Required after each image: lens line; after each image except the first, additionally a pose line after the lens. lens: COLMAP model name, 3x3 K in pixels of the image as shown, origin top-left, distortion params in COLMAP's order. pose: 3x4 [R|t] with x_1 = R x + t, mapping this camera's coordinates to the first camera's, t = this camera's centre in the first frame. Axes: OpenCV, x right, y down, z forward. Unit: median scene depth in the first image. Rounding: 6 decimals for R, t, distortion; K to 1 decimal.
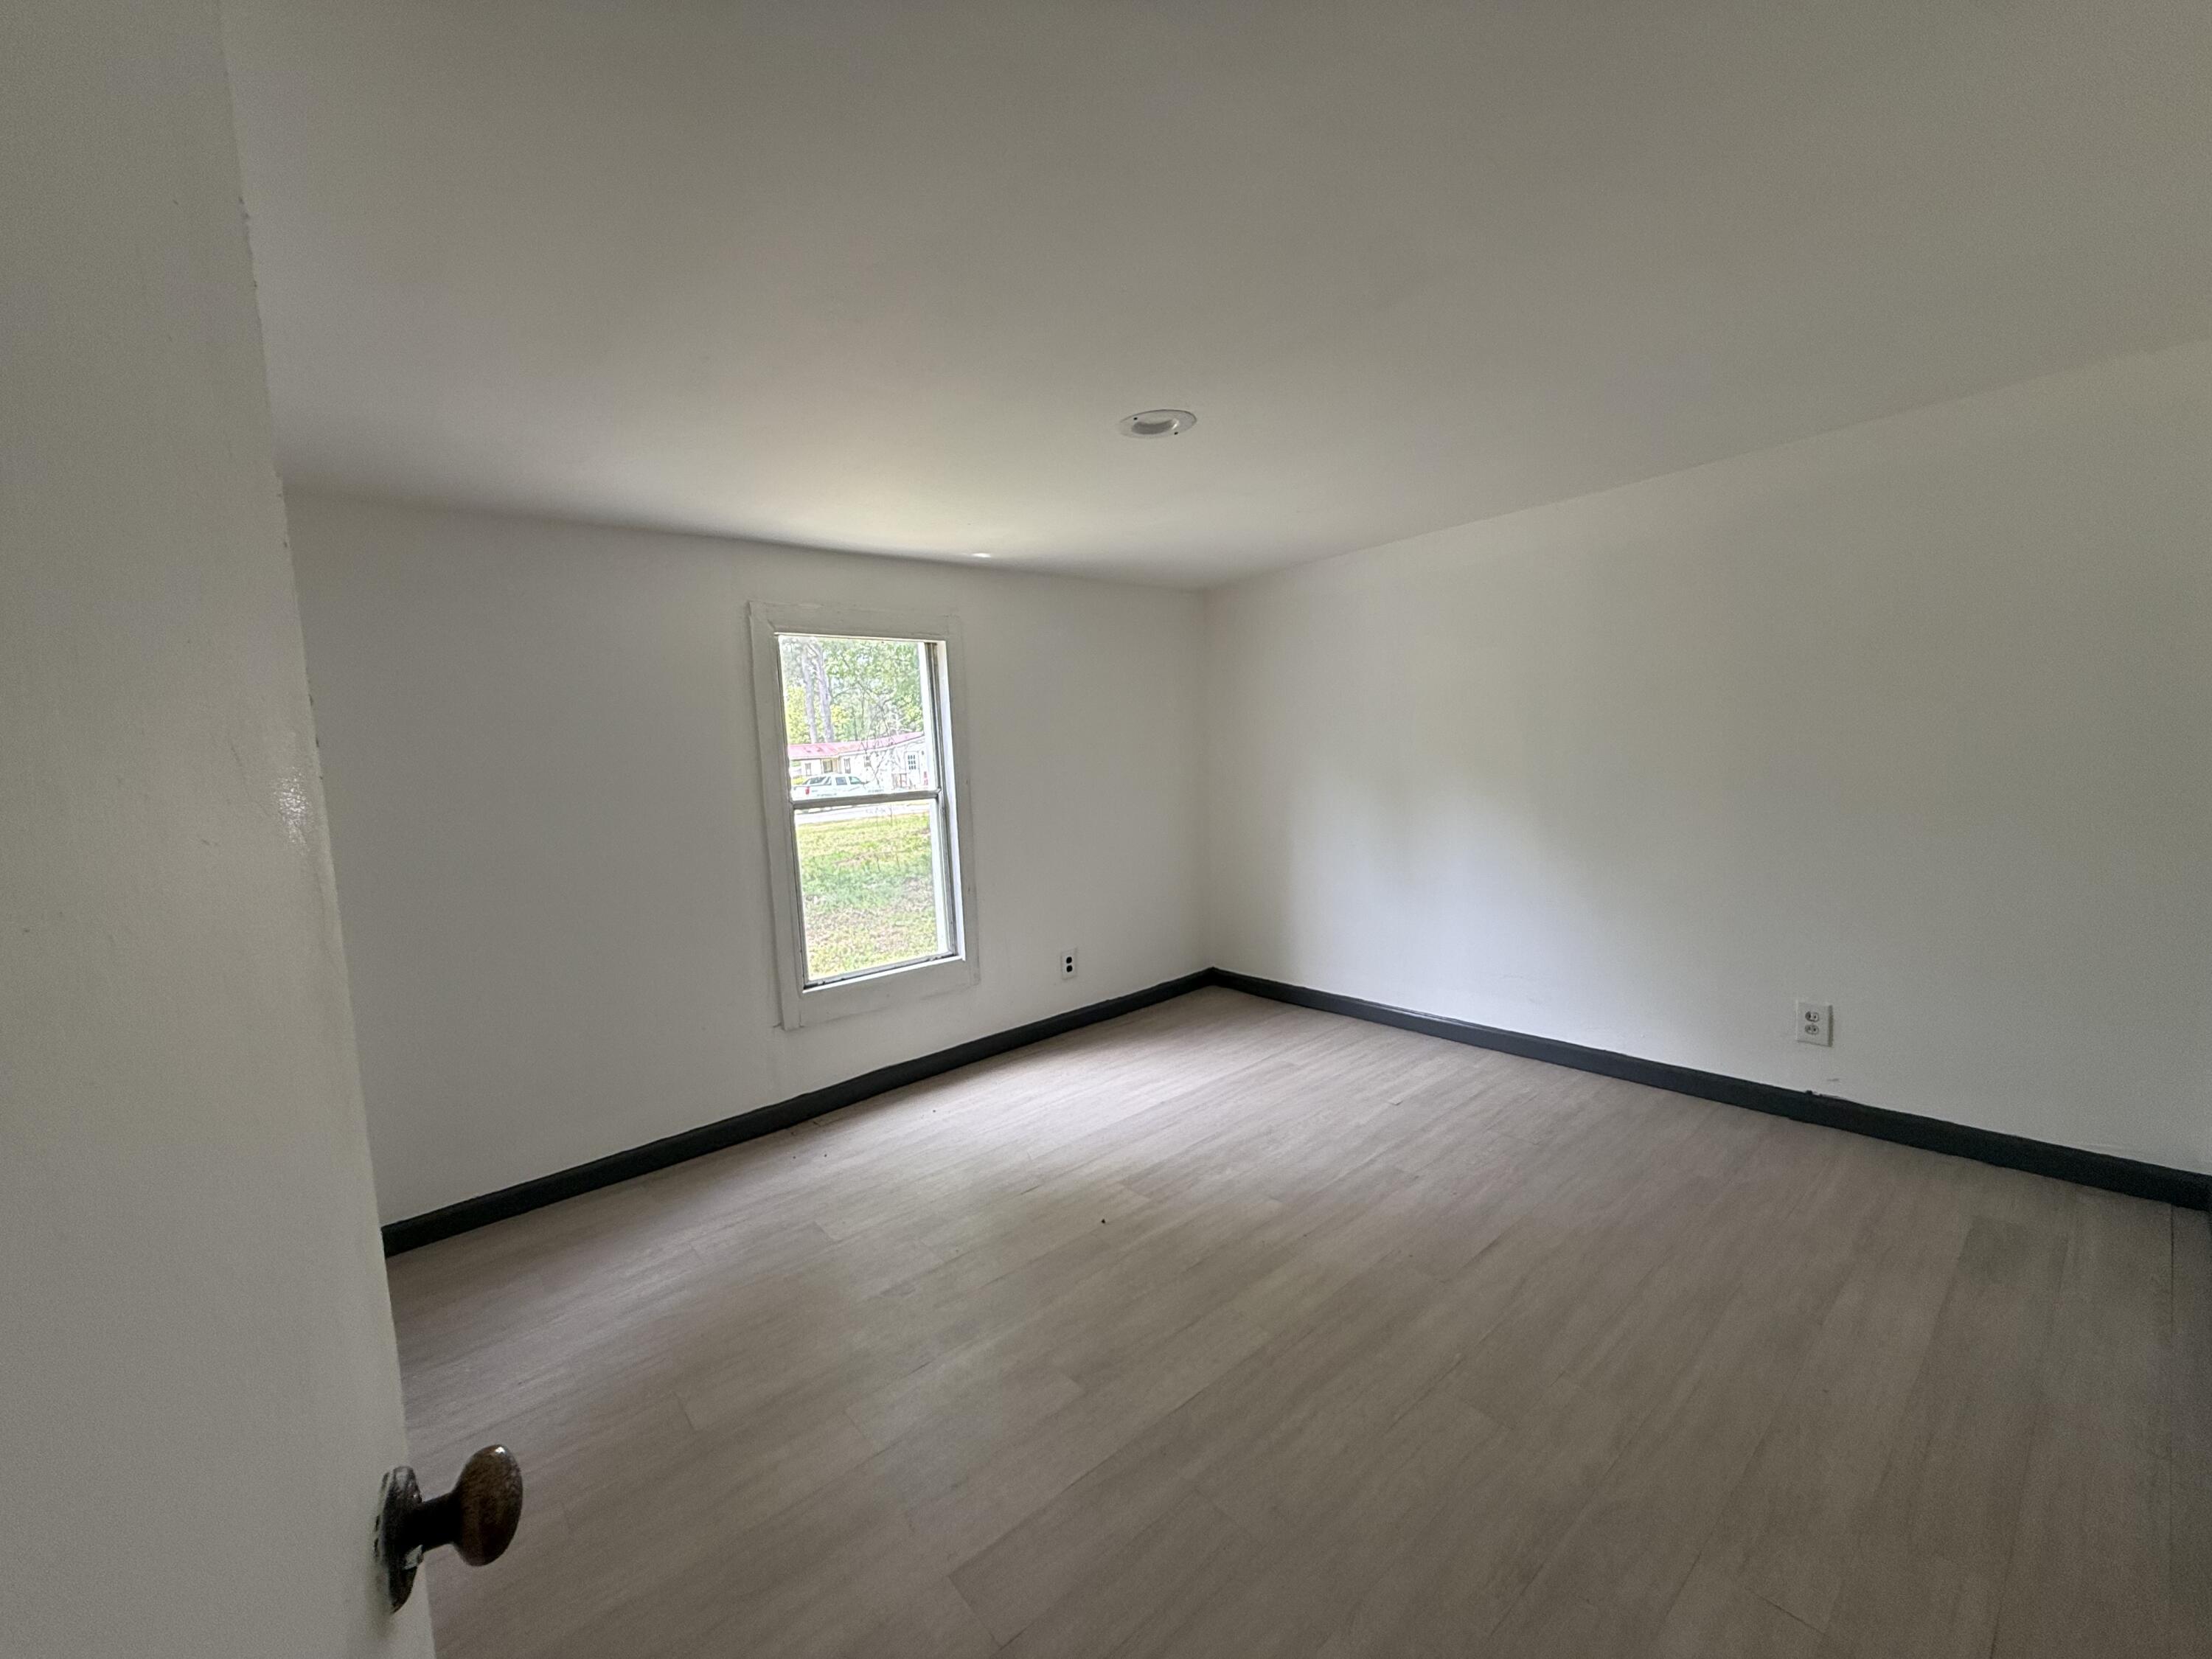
lens RADIAL K [[882.3, 0, 1103.2], [0, 882.3, 826.7], [0, 0, 1]] dist [-0.001193, 0.000688]
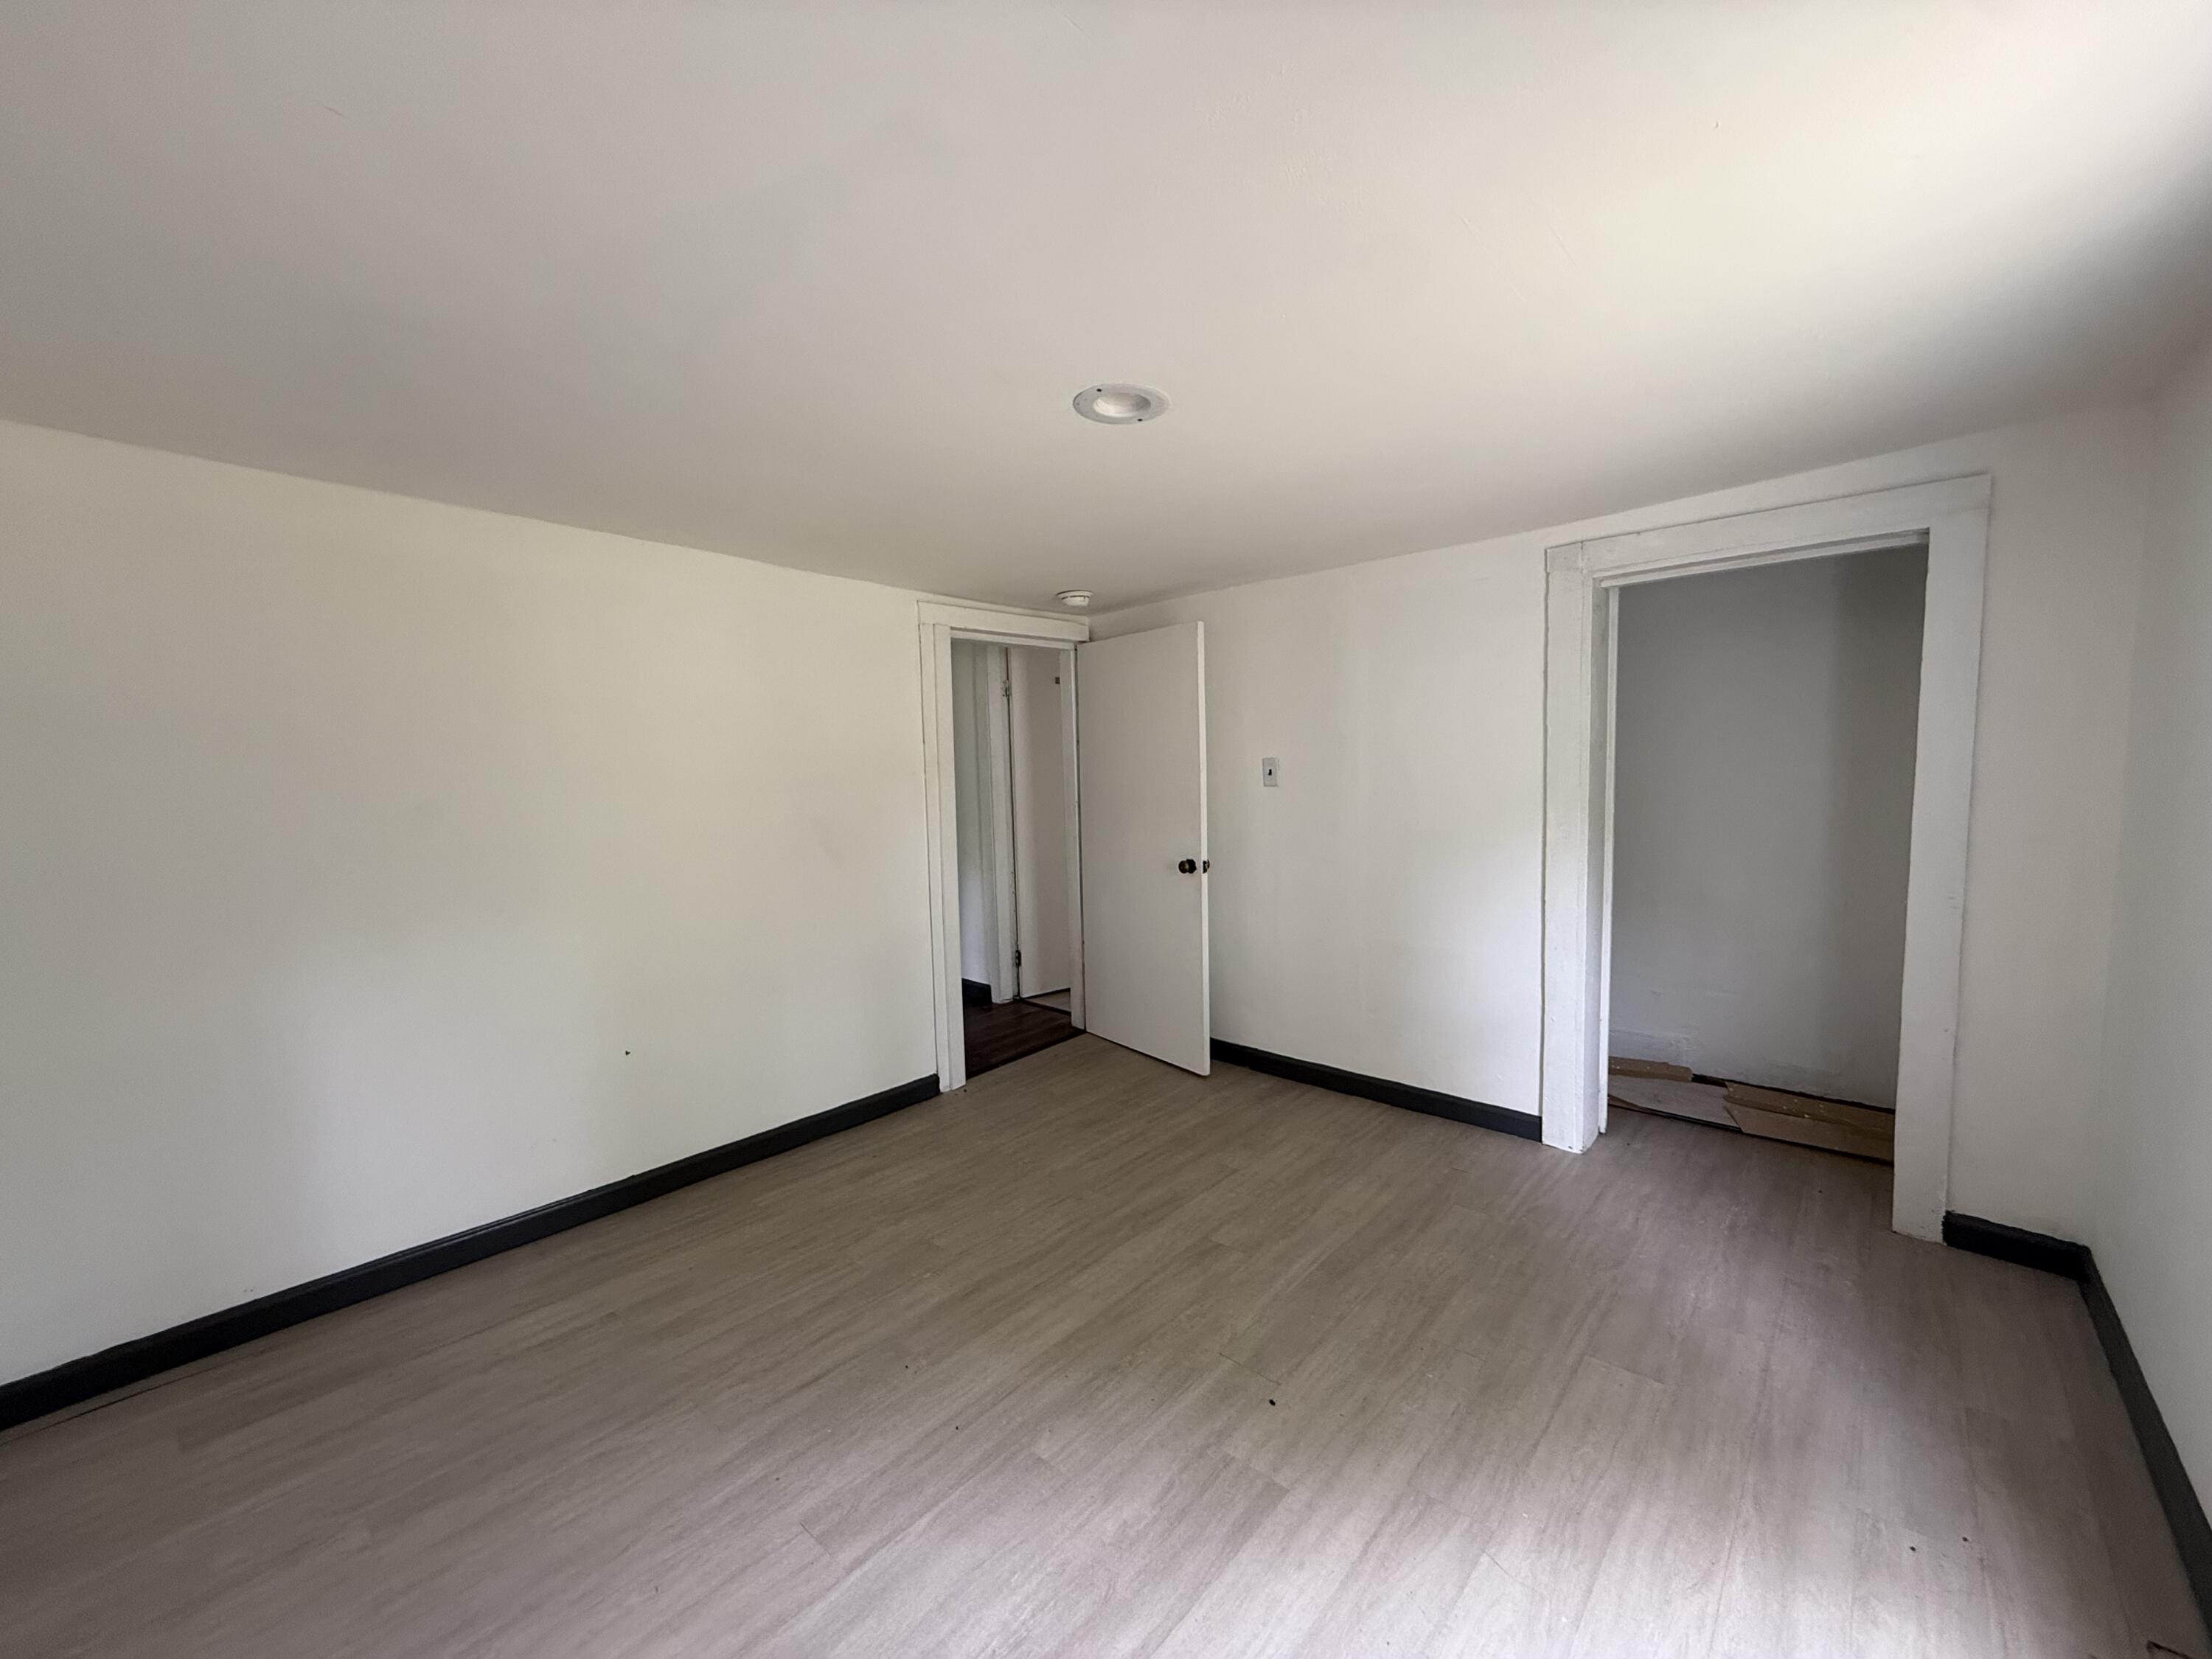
lens RADIAL K [[882.3, 0, 1103.2], [0, 882.3, 826.7], [0, 0, 1]] dist [-0.001193, 0.000688]
pose [[-0.985765, 0.093431, -0.139779, 0.204152], [0.070551, 0.984508, 0.160517, -0.171750], [0.152611, 0.148371, -0.977085, 1.659194]]
